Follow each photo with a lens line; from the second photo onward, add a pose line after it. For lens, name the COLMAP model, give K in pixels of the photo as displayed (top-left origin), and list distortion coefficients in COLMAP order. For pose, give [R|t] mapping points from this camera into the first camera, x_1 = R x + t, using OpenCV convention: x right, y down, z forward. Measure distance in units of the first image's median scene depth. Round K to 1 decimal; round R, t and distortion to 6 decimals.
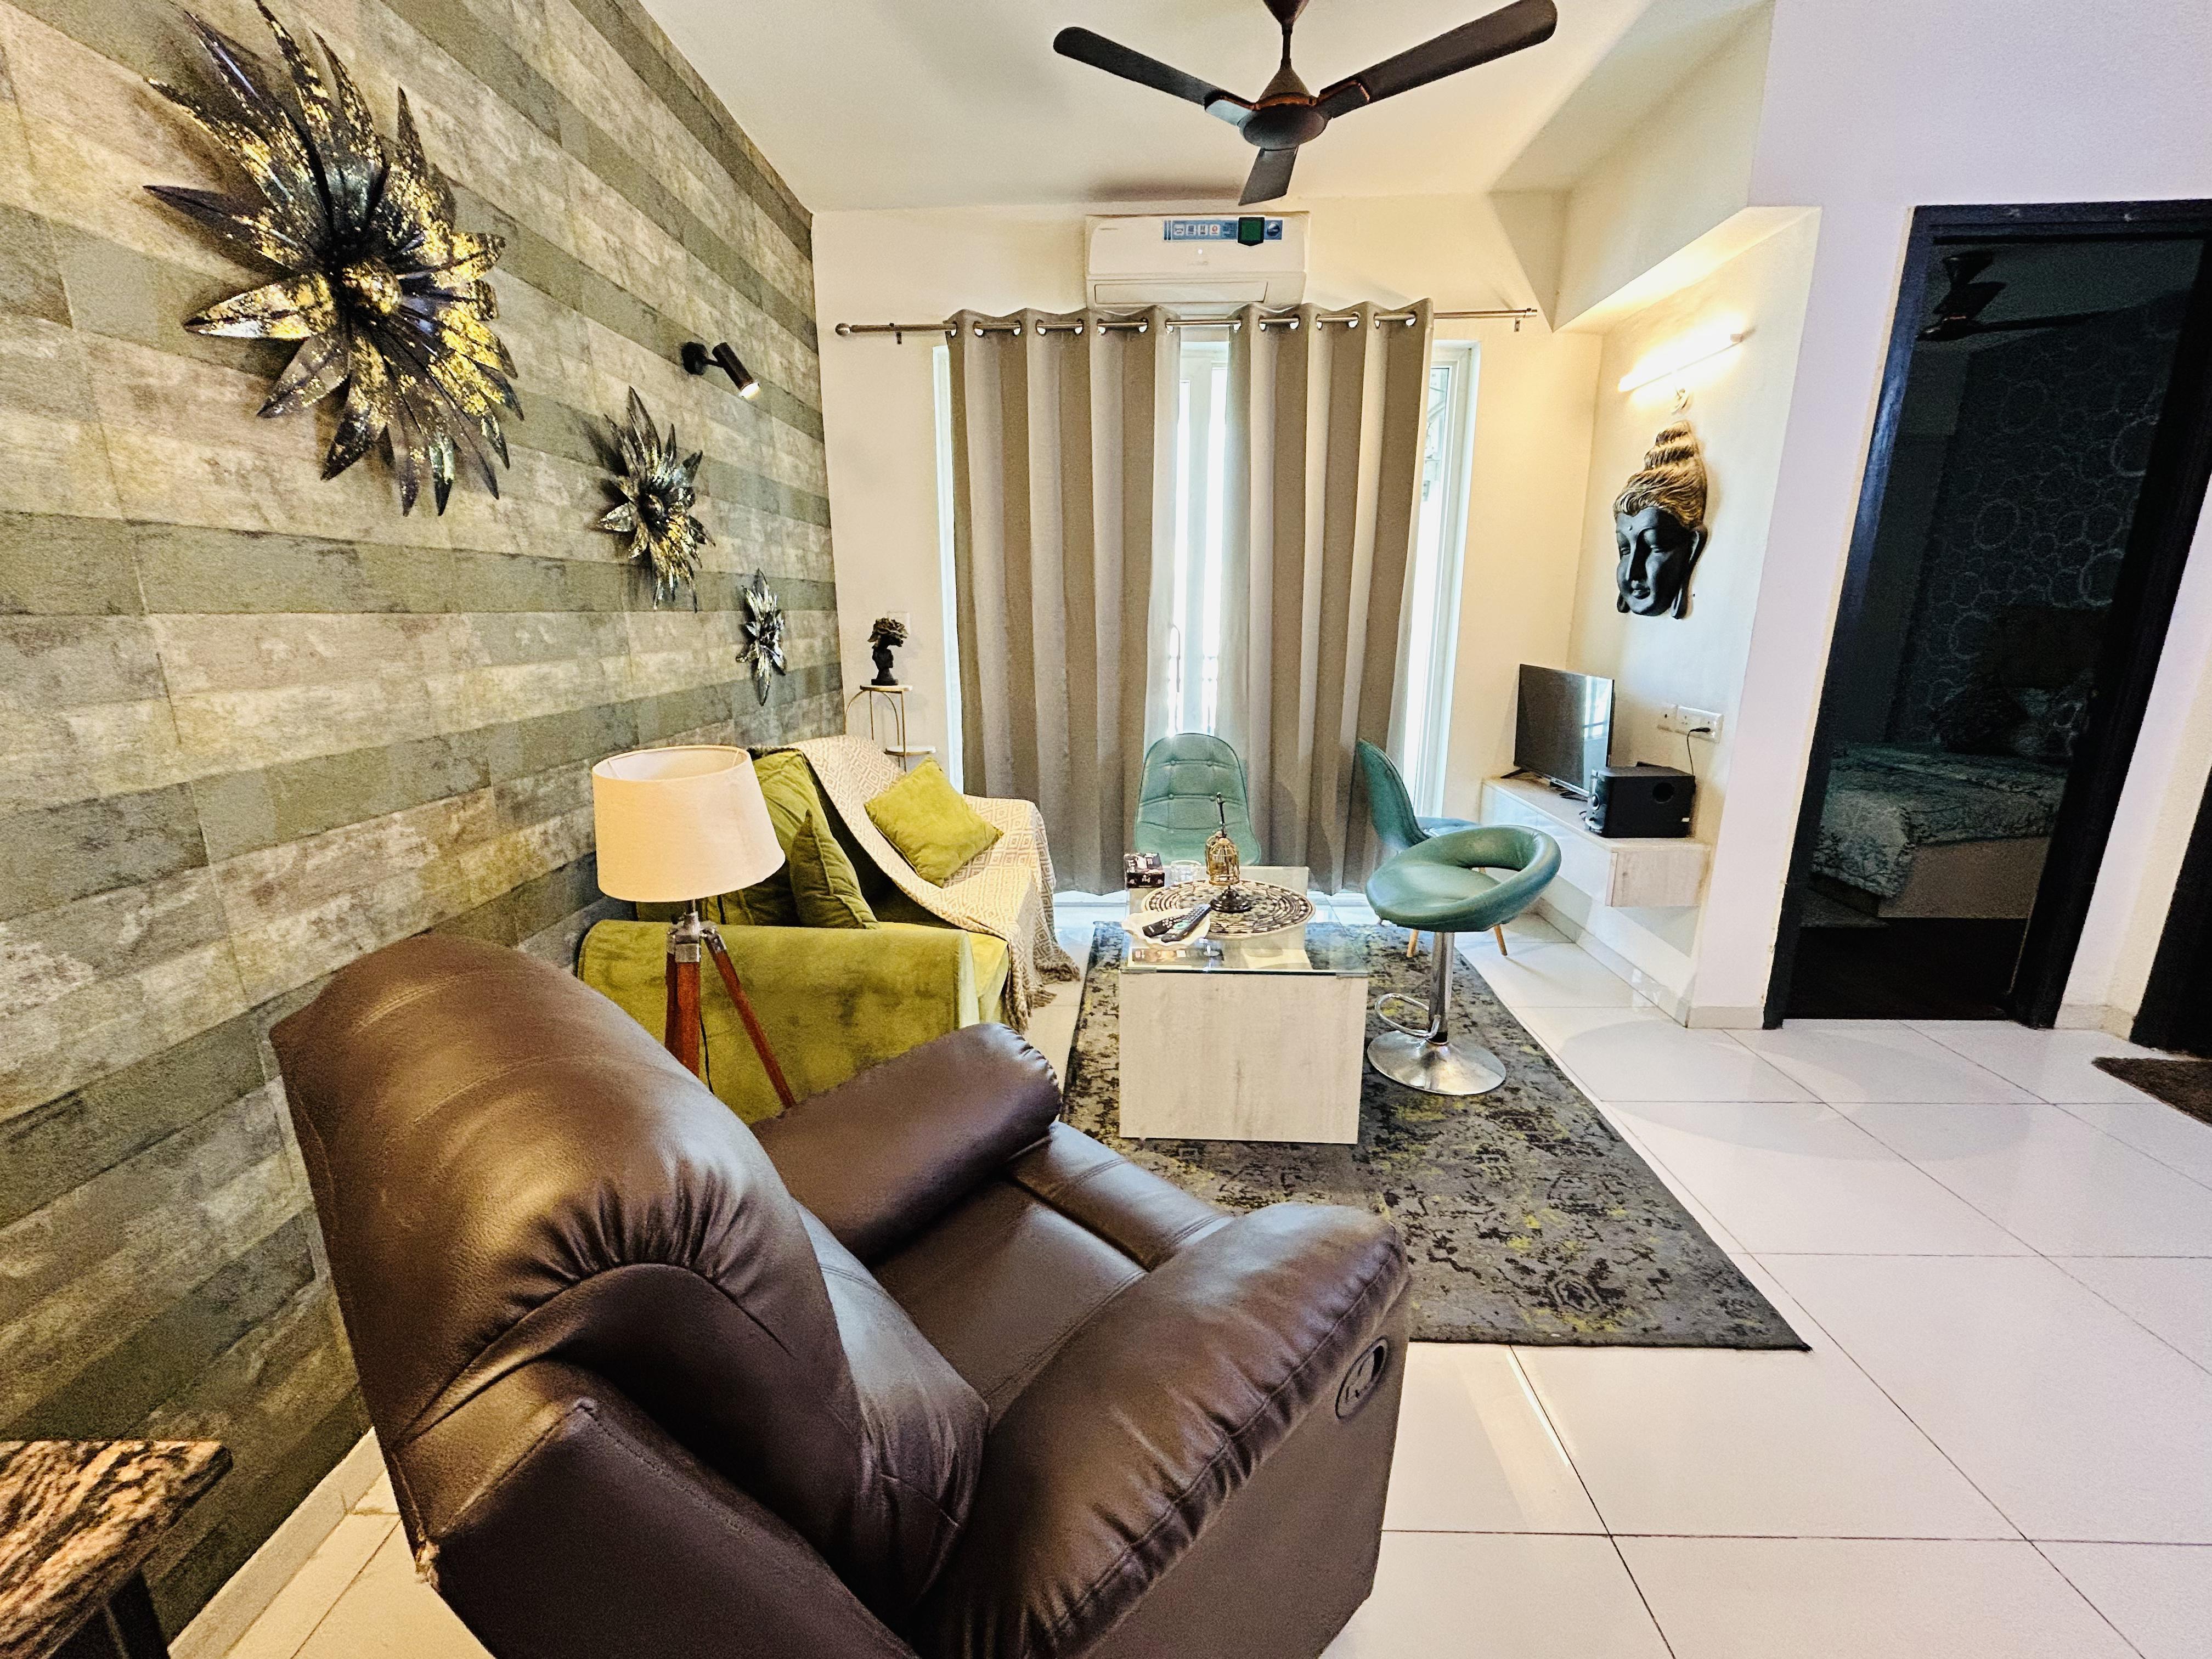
lens RADIAL K [[904.6, 0, 1106.0], [0, 904.6, 828.4], [0, 0, 1]] dist [-0.000768, 0.000945]
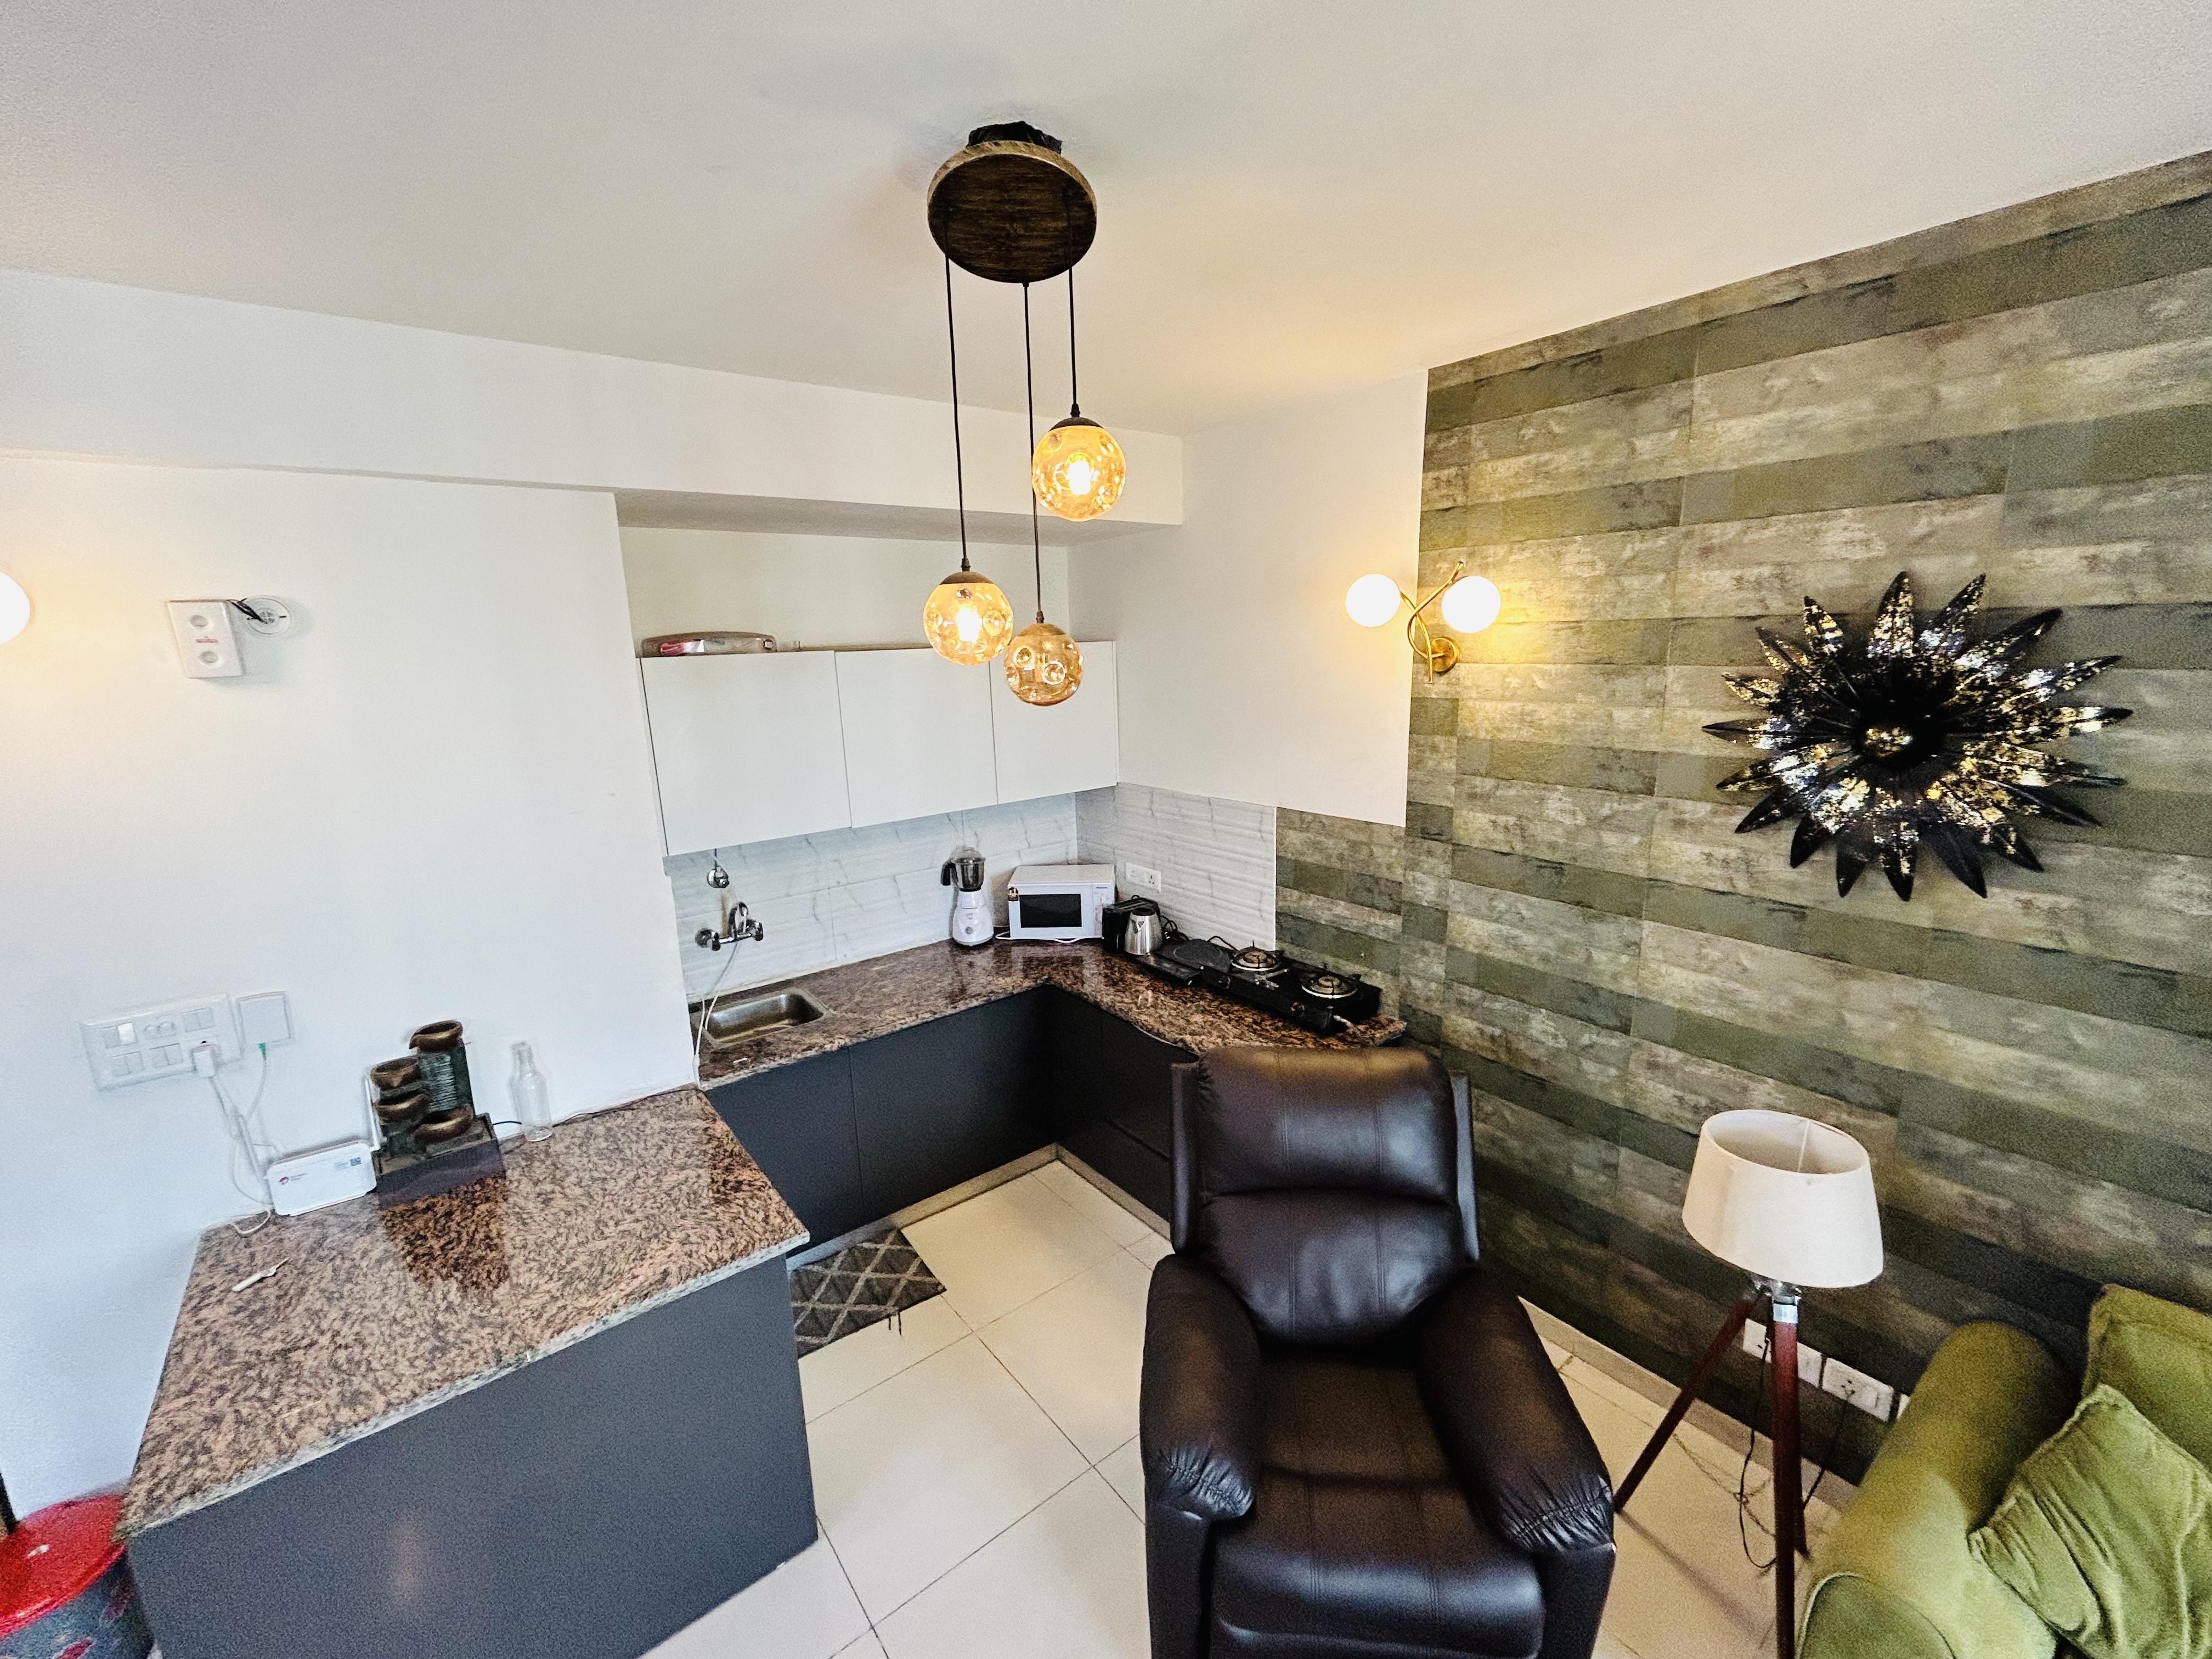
lens RADIAL K [[904.6, 0, 1099.2], [0, 904.6, 830.4], [0, 0, 1]] dist [-0.000768, 0.000945]
pose [[-0.776757, 0.163460, -0.608218, 0.711848], [-0.115486, 0.912389, 0.392694, -0.685909], [0.619121, 0.375268, -0.689828, 0.993783]]
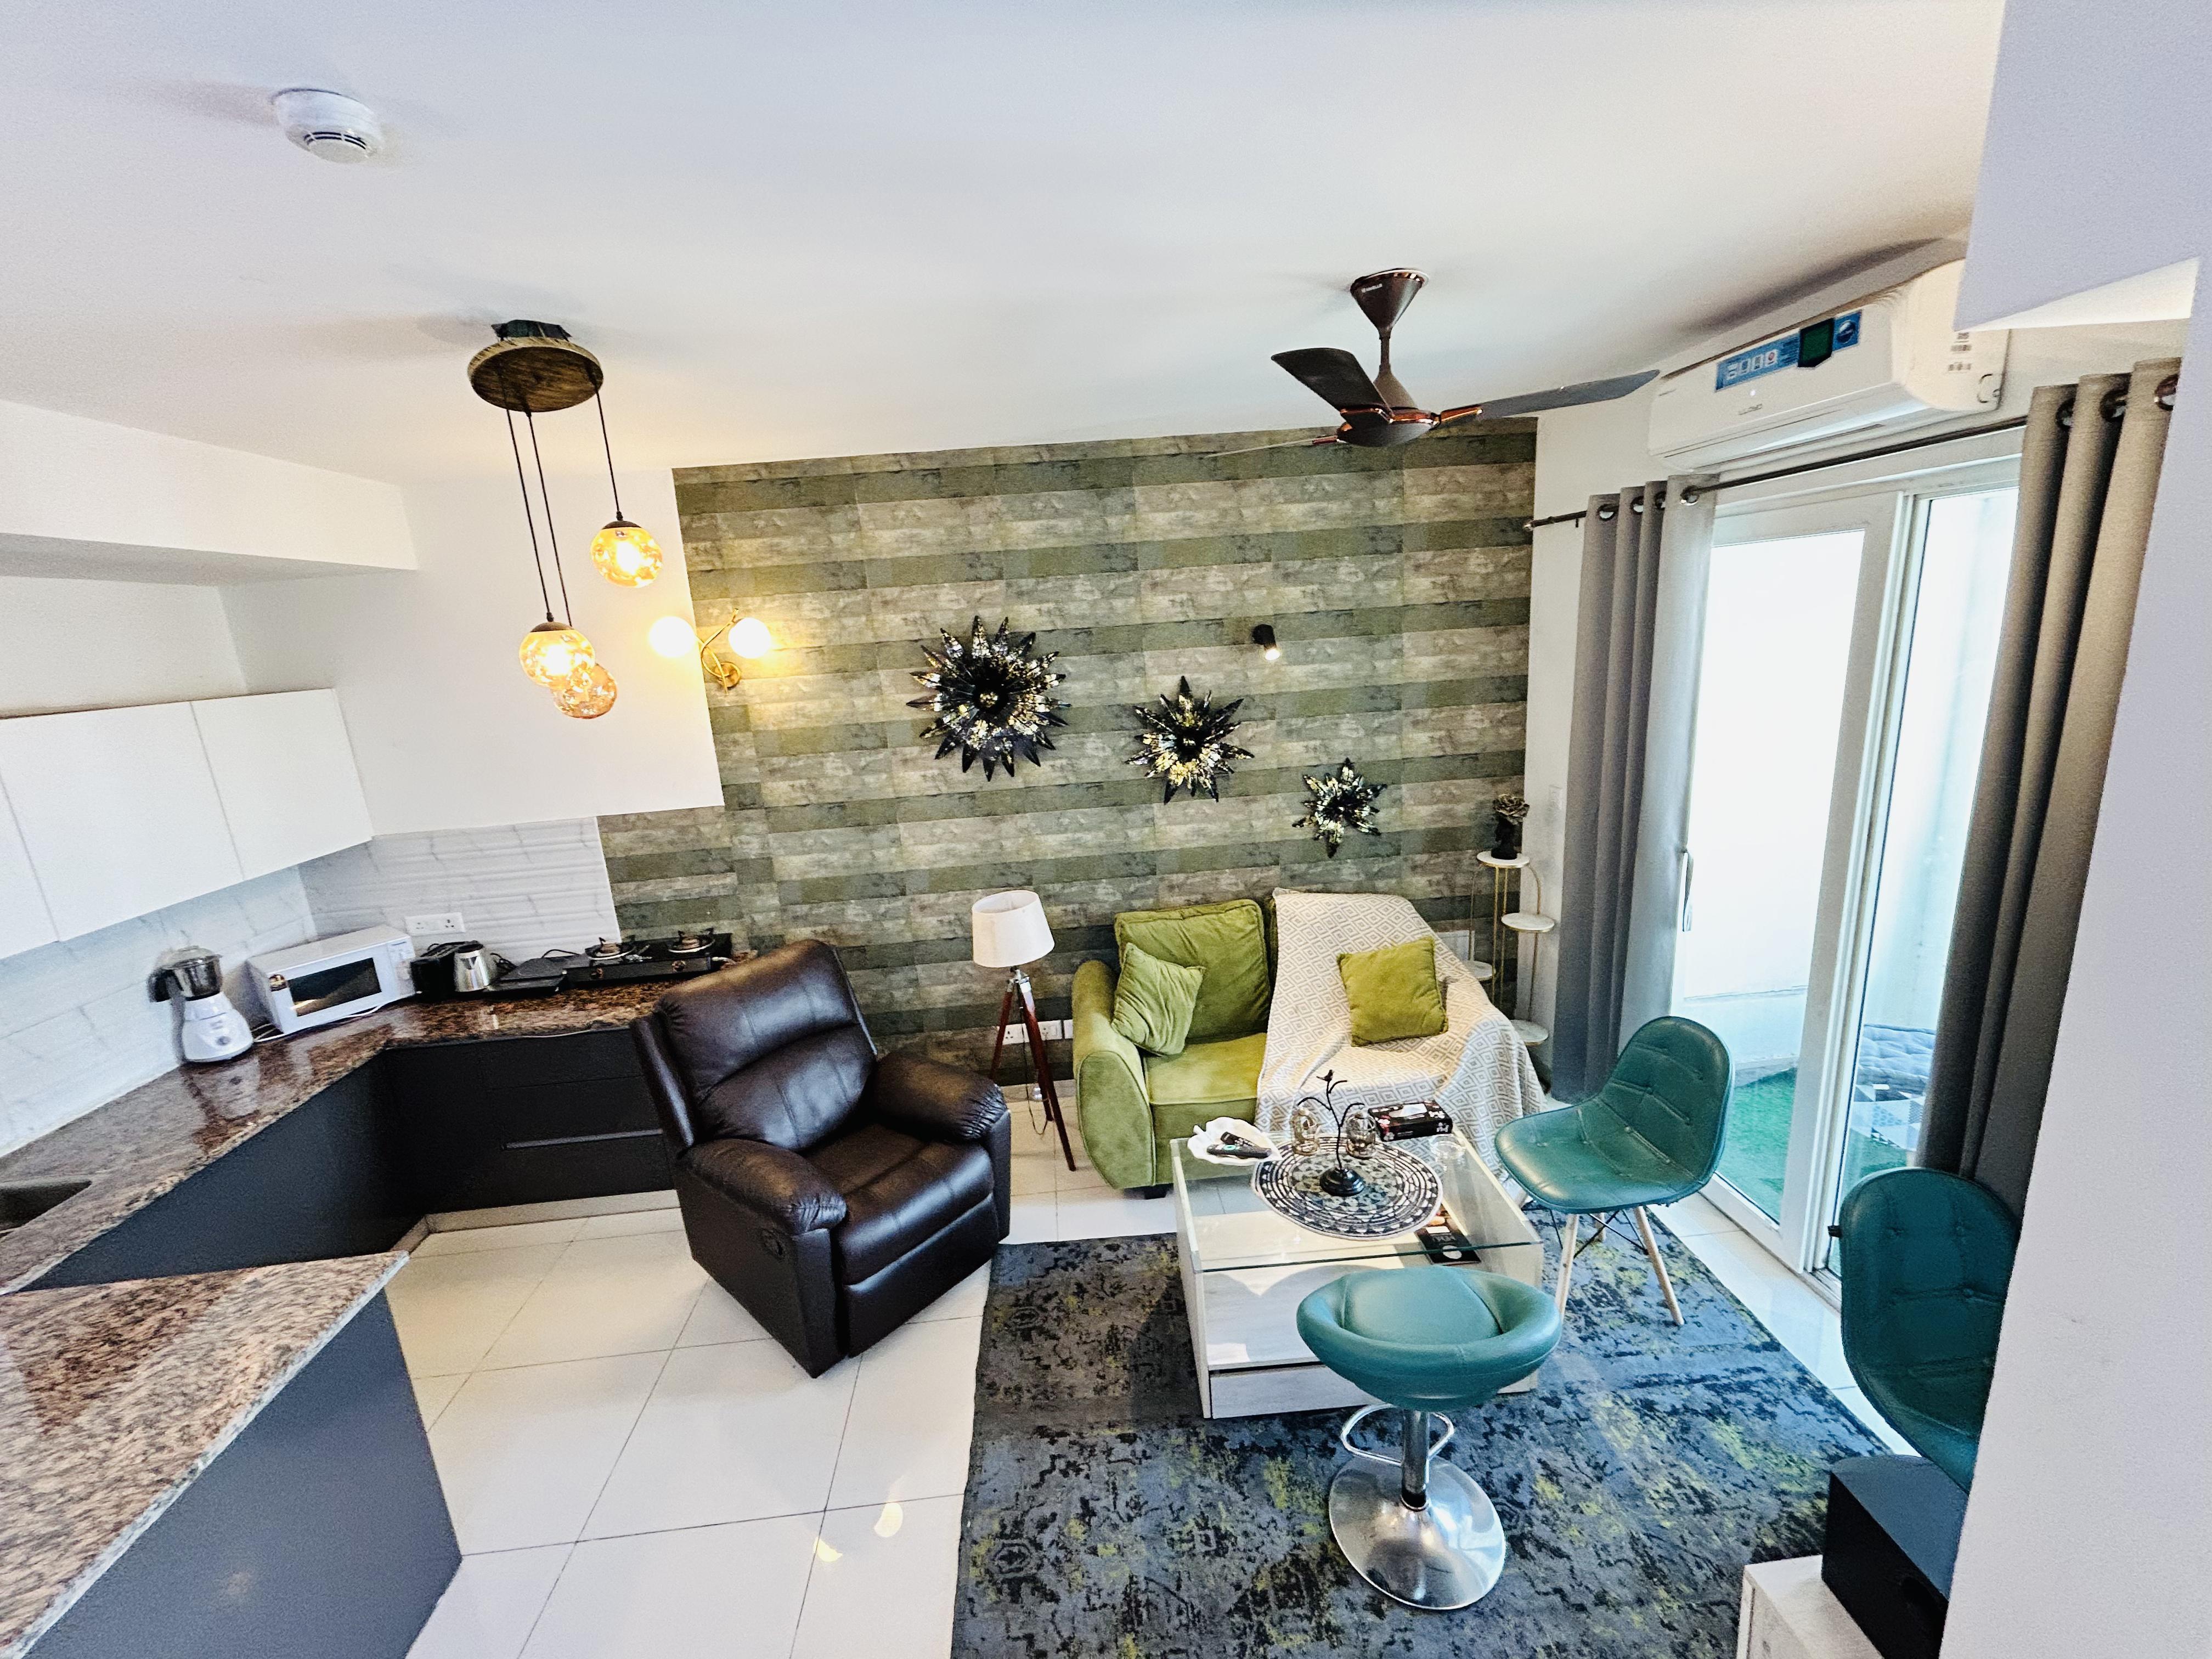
lens RADIAL K [[904.6, 0, 1102.6], [0, 904.6, 835.6], [0, 0, 1]] dist [-0.000768, 0.000945]
pose [[0.088609, 0.234920, -0.967967, 1.468008], [-0.171225, 0.960917, 0.217535, -0.671940], [0.981239, 0.146464, 0.125370, 0.840615]]
